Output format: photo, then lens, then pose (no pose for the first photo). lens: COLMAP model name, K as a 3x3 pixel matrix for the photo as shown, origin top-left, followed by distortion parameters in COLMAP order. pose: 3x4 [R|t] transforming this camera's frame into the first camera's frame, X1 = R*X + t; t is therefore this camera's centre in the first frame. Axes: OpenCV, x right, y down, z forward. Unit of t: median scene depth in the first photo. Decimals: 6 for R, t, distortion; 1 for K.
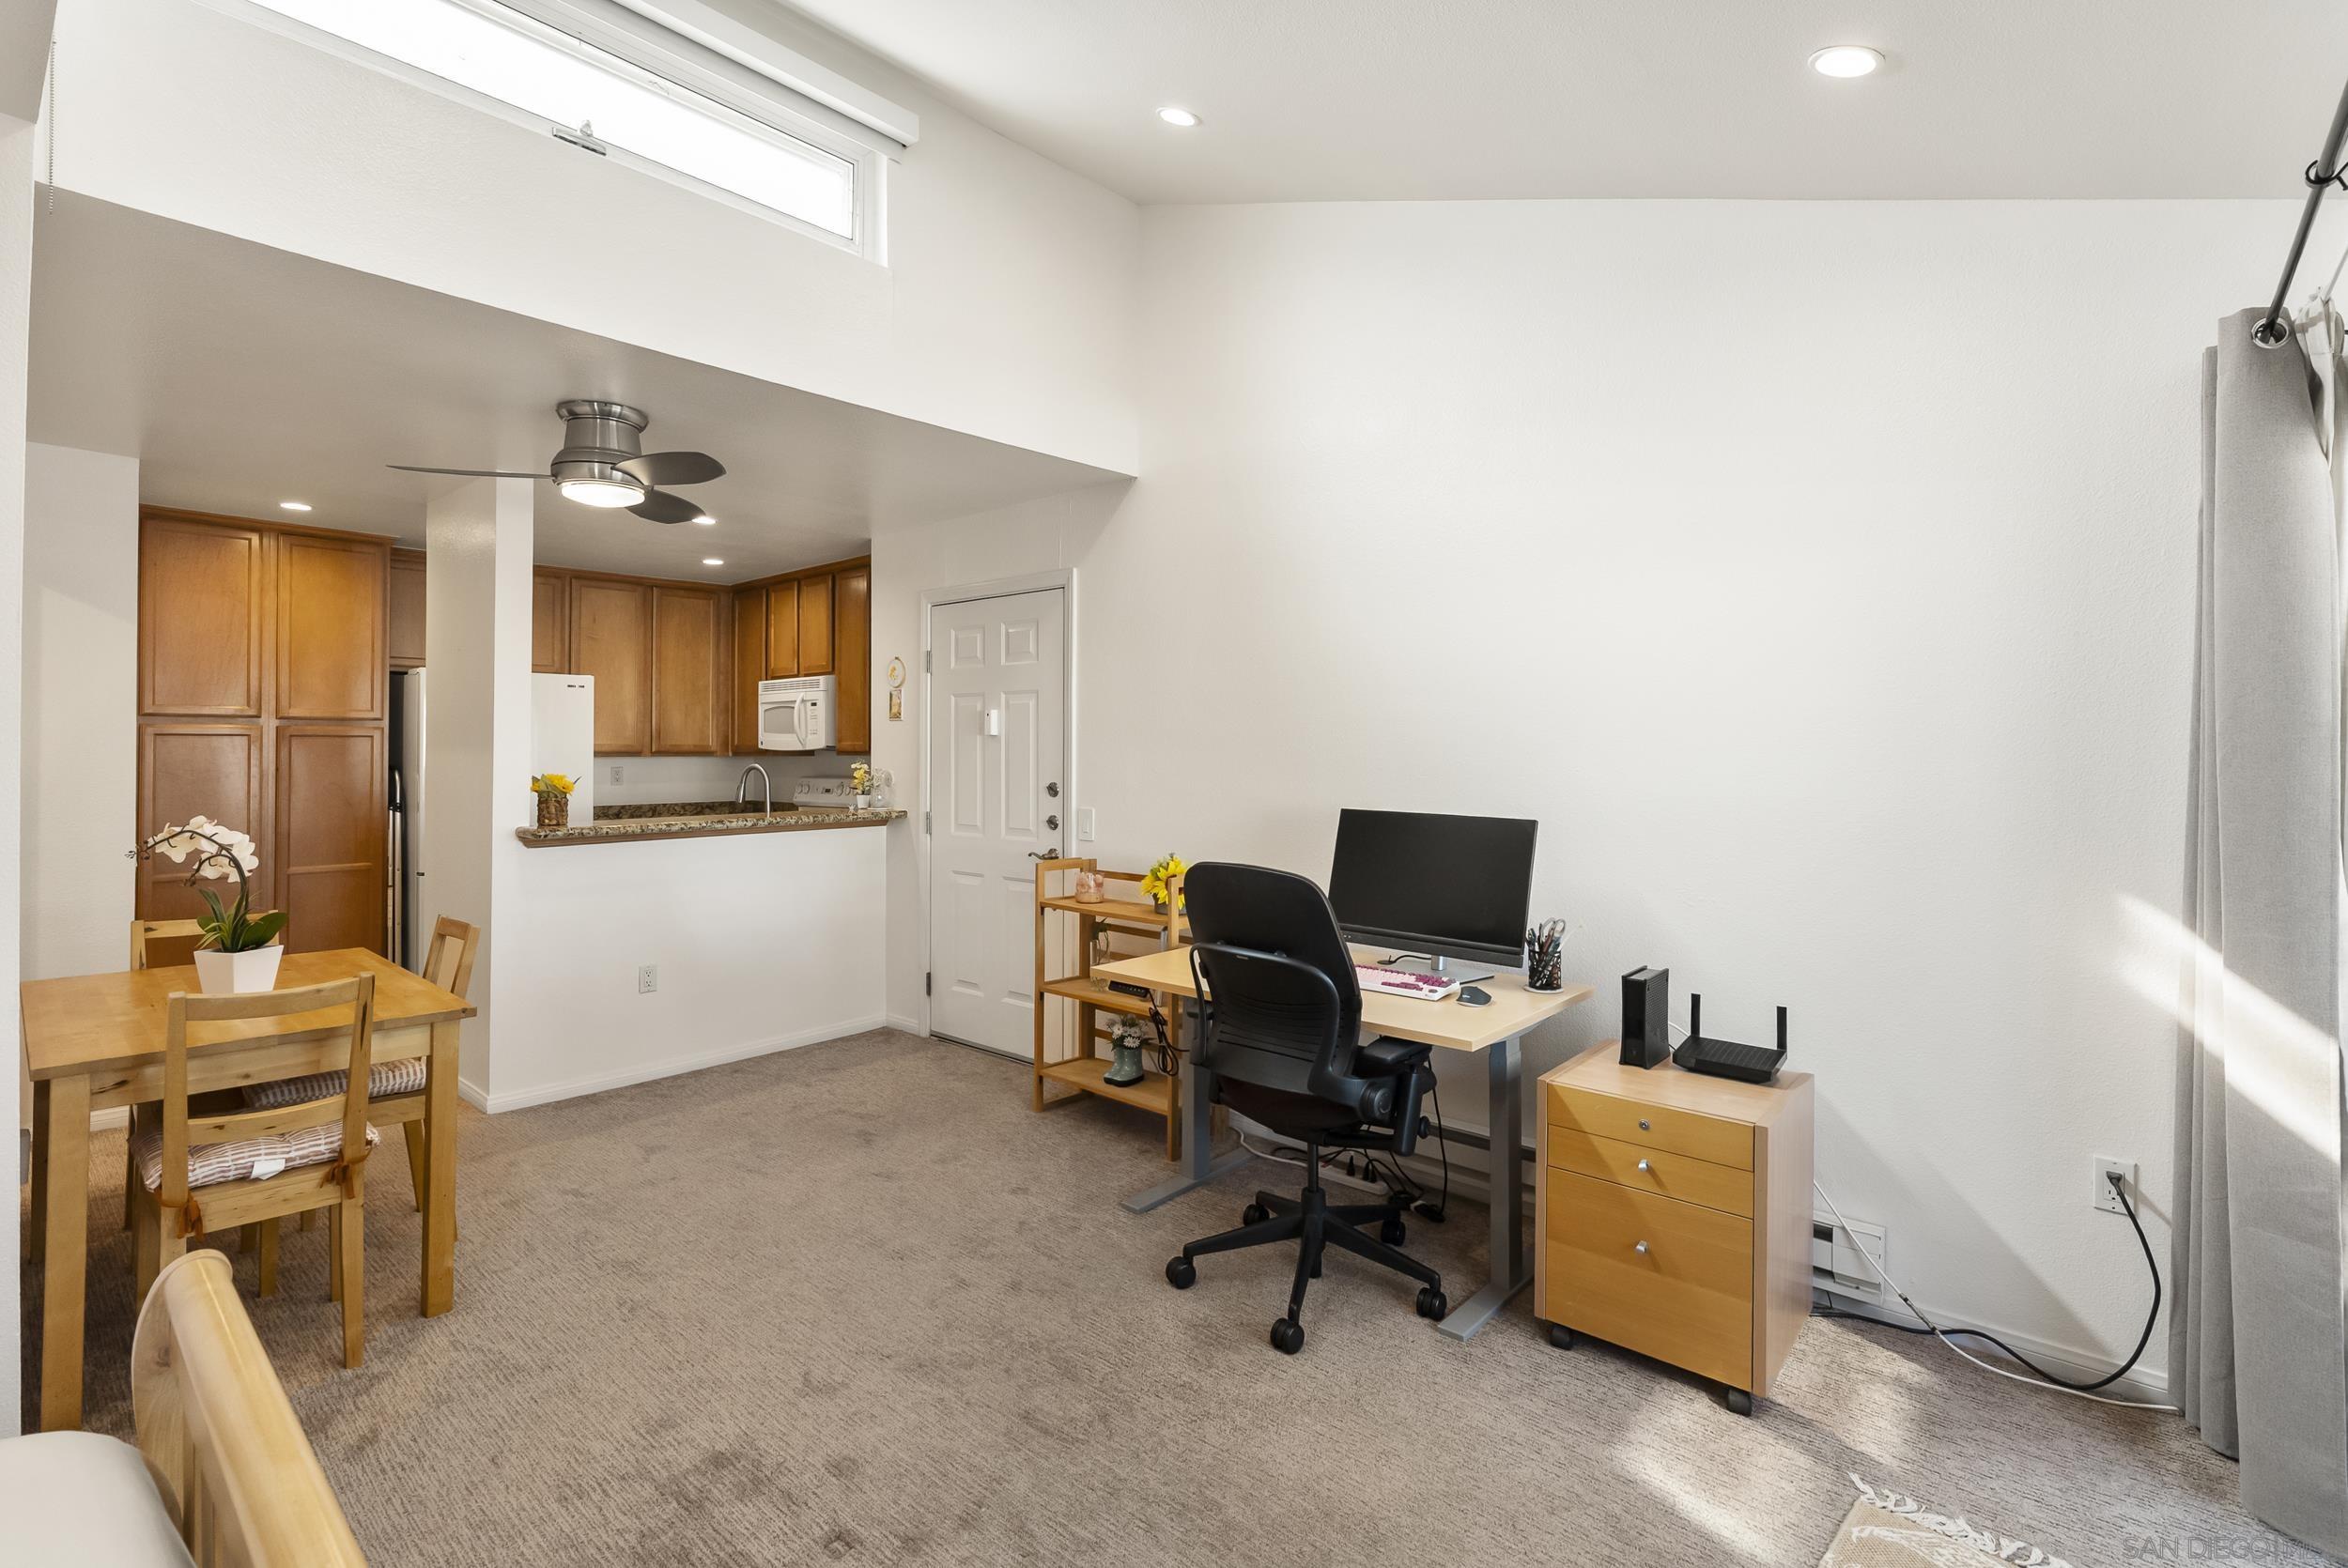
lens RADIAL K [[1065.0, 0, 1183.1], [0, 1065.0, 743.9], [0, 0, 1]] dist [-0.010856, 0.000271]
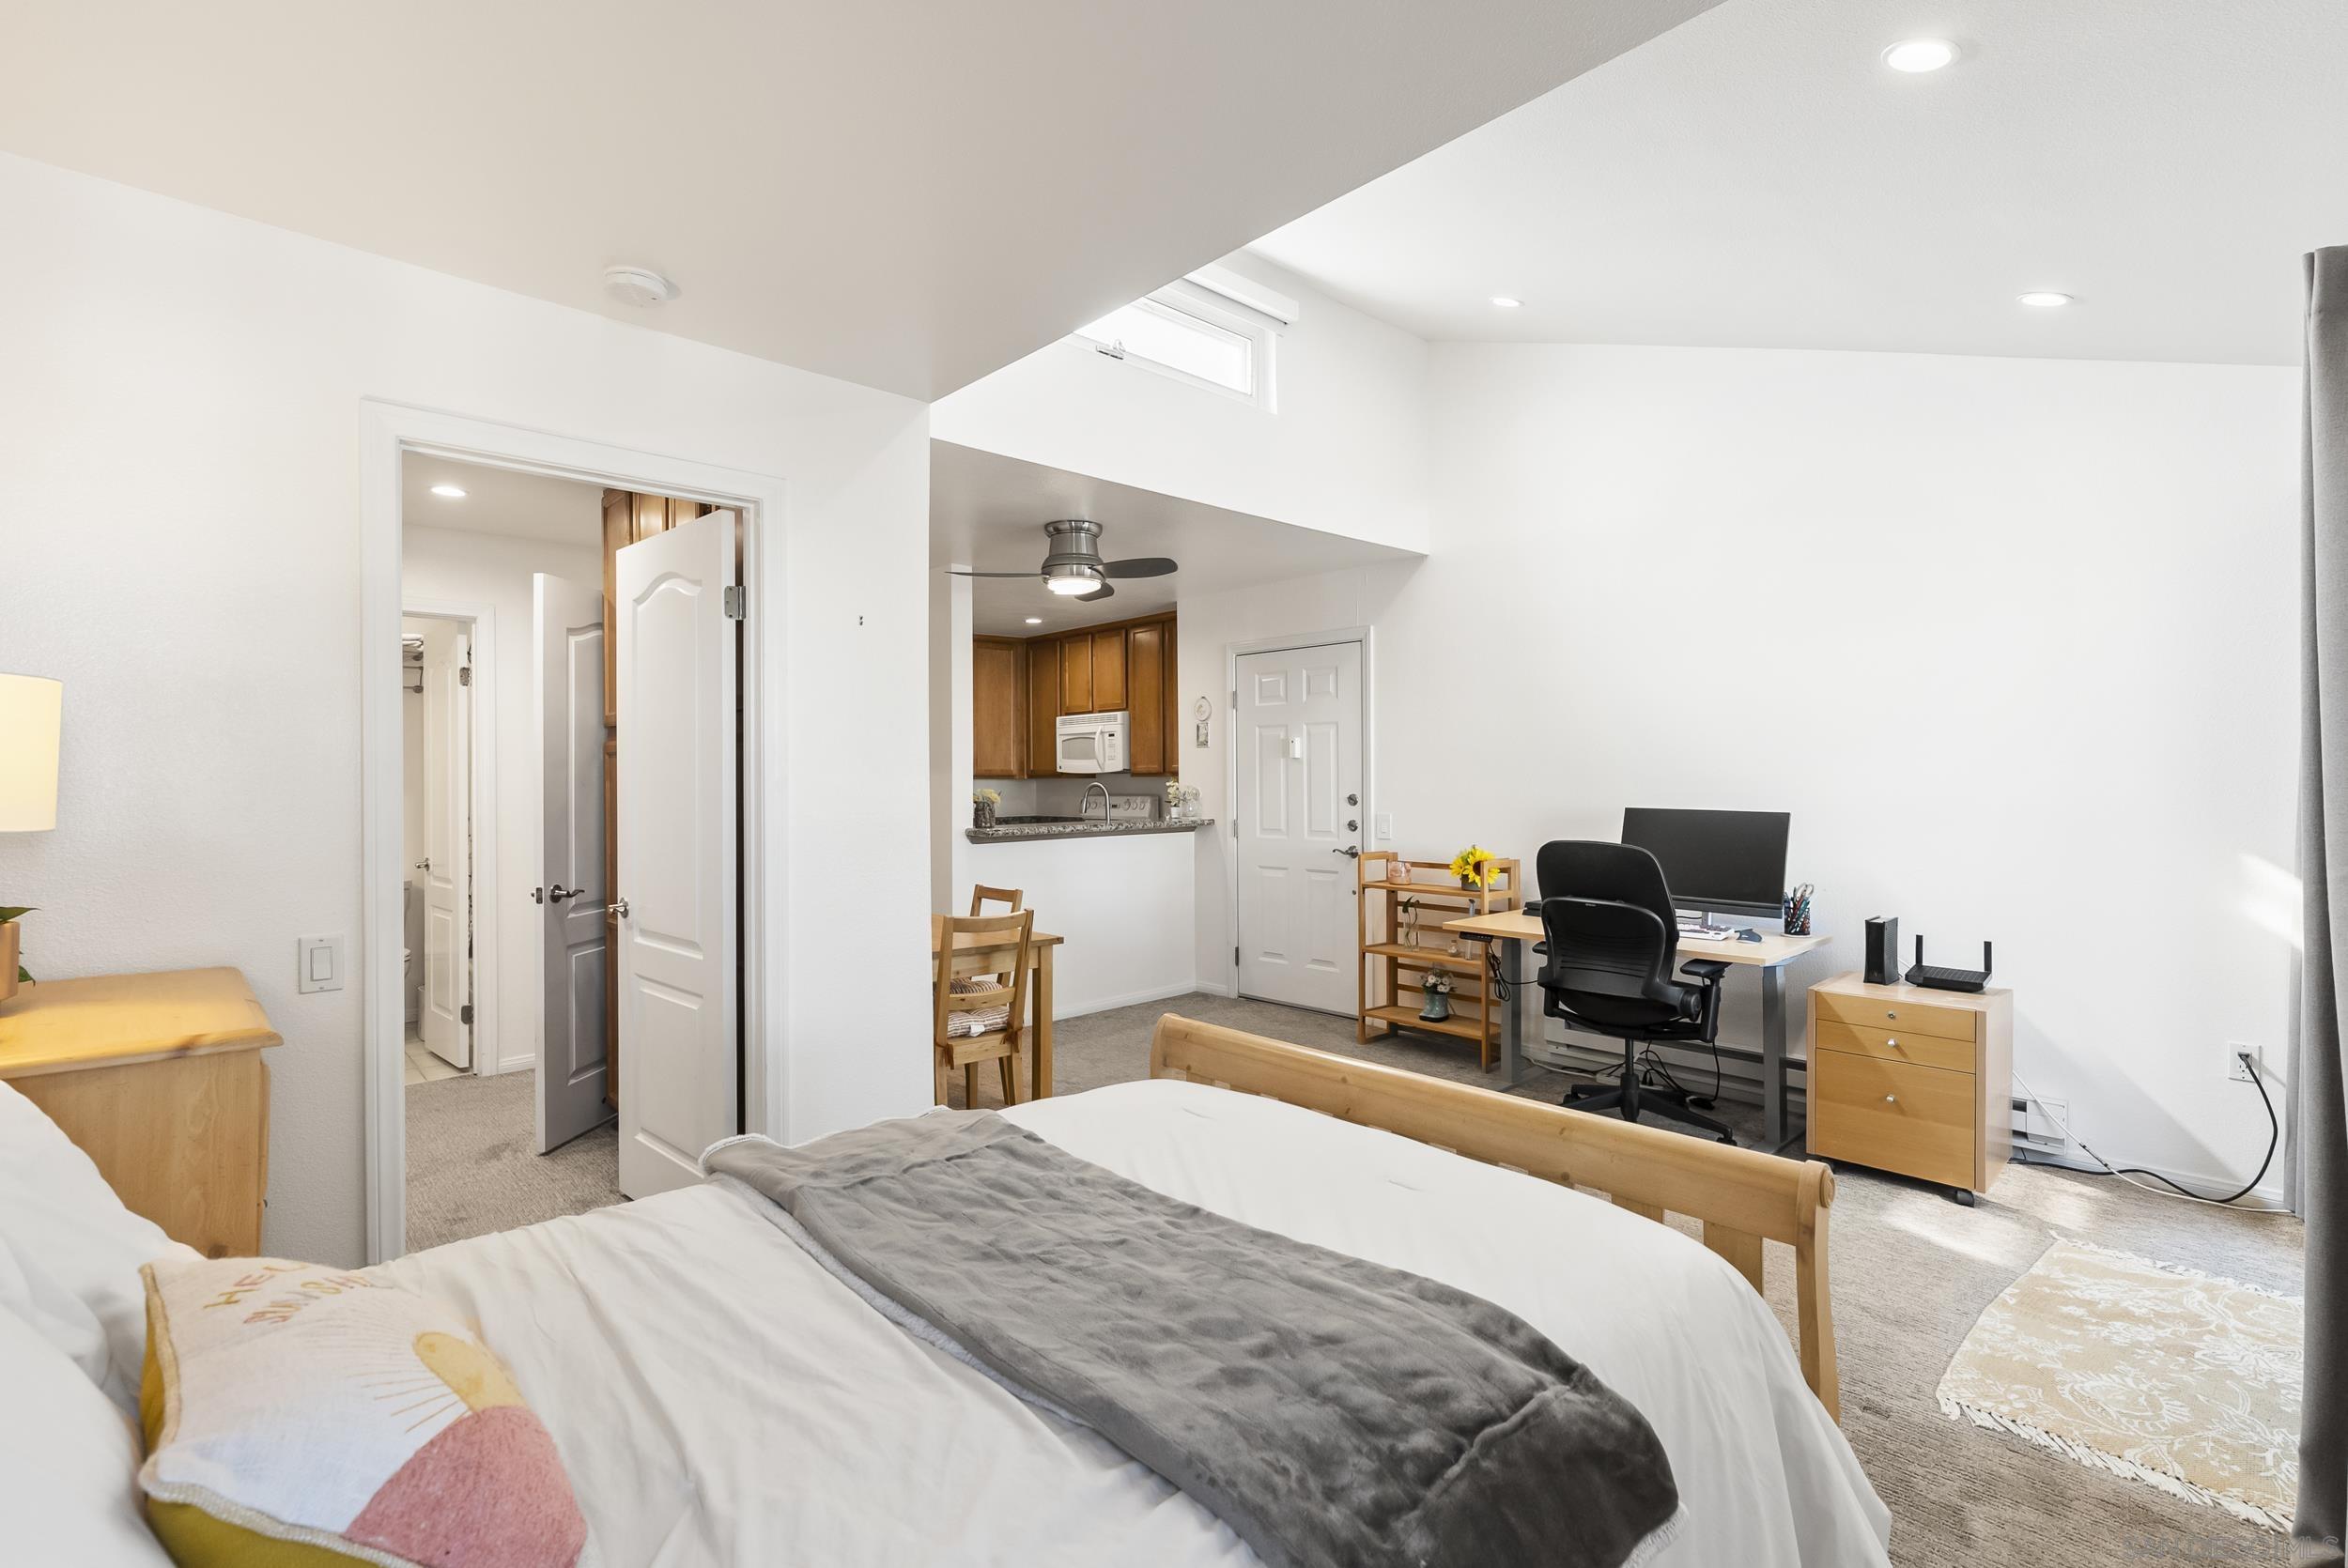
lens RADIAL K [[1065.0, 0, 1172.9], [0, 1065.0, 777.7], [0, 0, 1]] dist [-0.010856, 0.000271]
pose [[0.994620, -0.008984, -0.103200, -0.219713], [0.009597, 0.999939, 0.005450, 0.008662], [0.103145, -0.006411, 0.994646, -0.304771]]
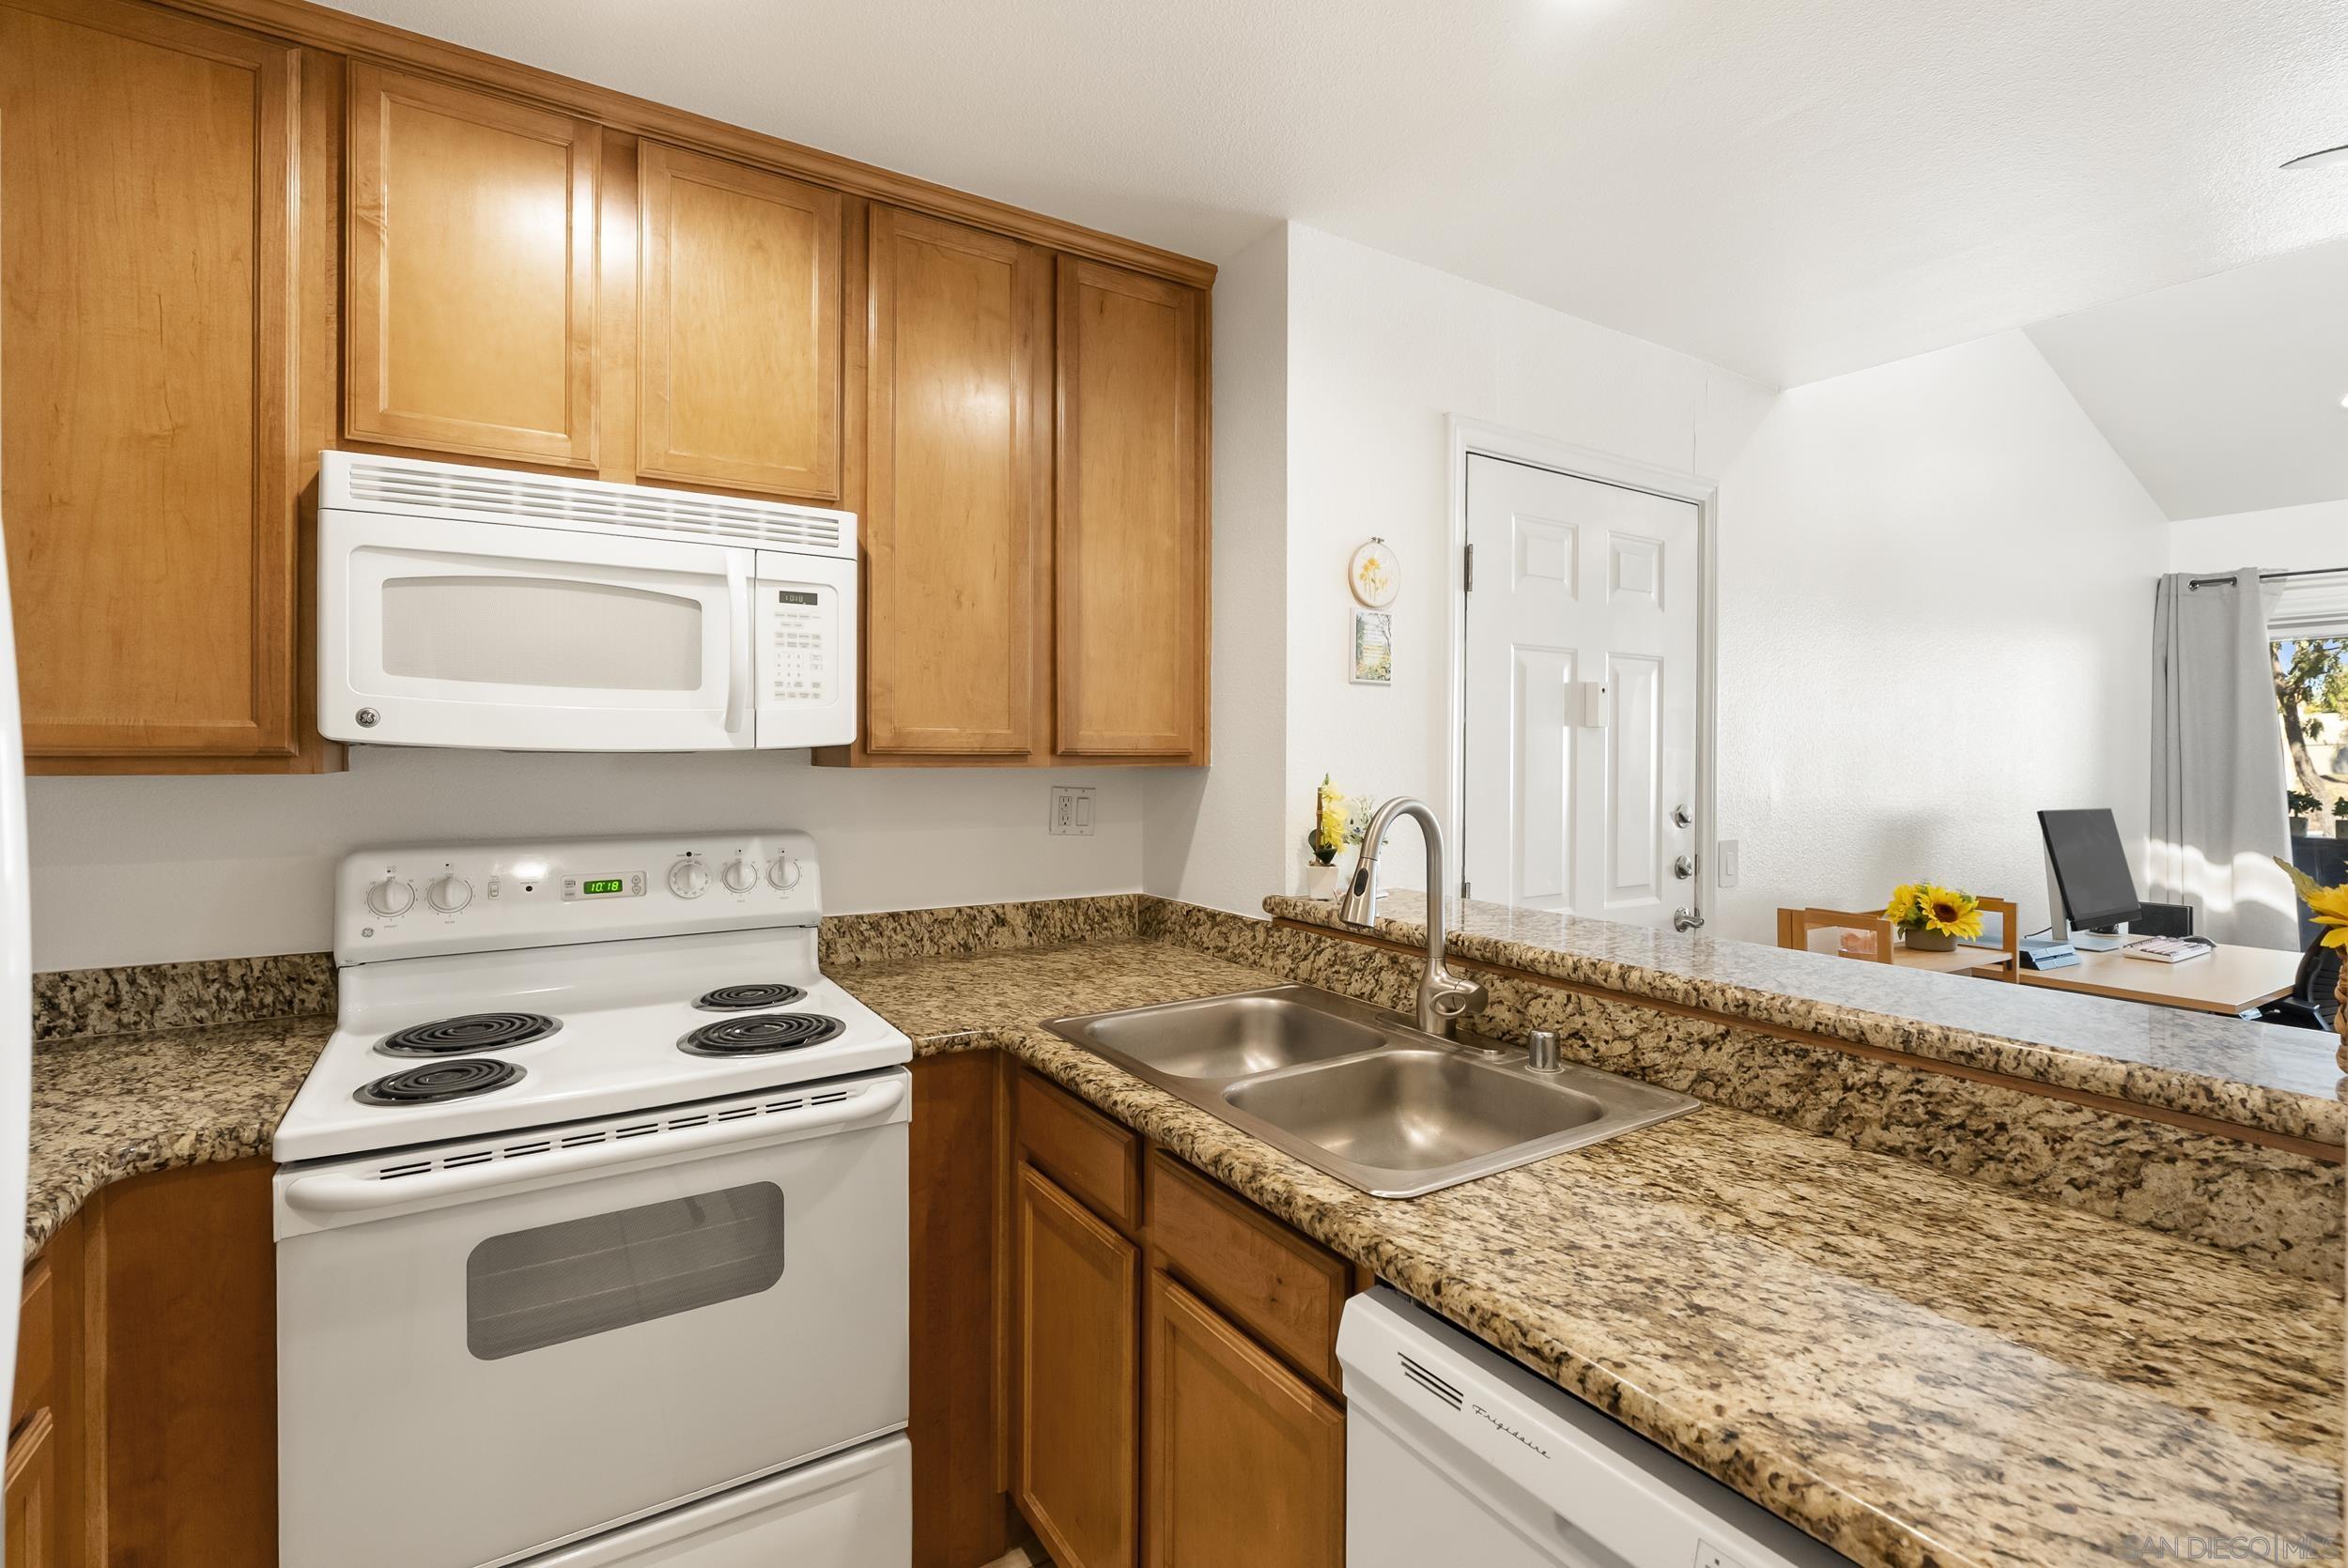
lens RADIAL K [[1065.0, 0, 1179.4], [0, 1065.0, 768.7], [0, 0, 1]] dist [-0.010856, 0.000271]
pose [[0.305728, -0.012082, 0.952042, -0.877926], [-0.010571, 0.999815, 0.016083, 0.007862], [-0.952060, -0.014981, 0.305544, 1.174308]]
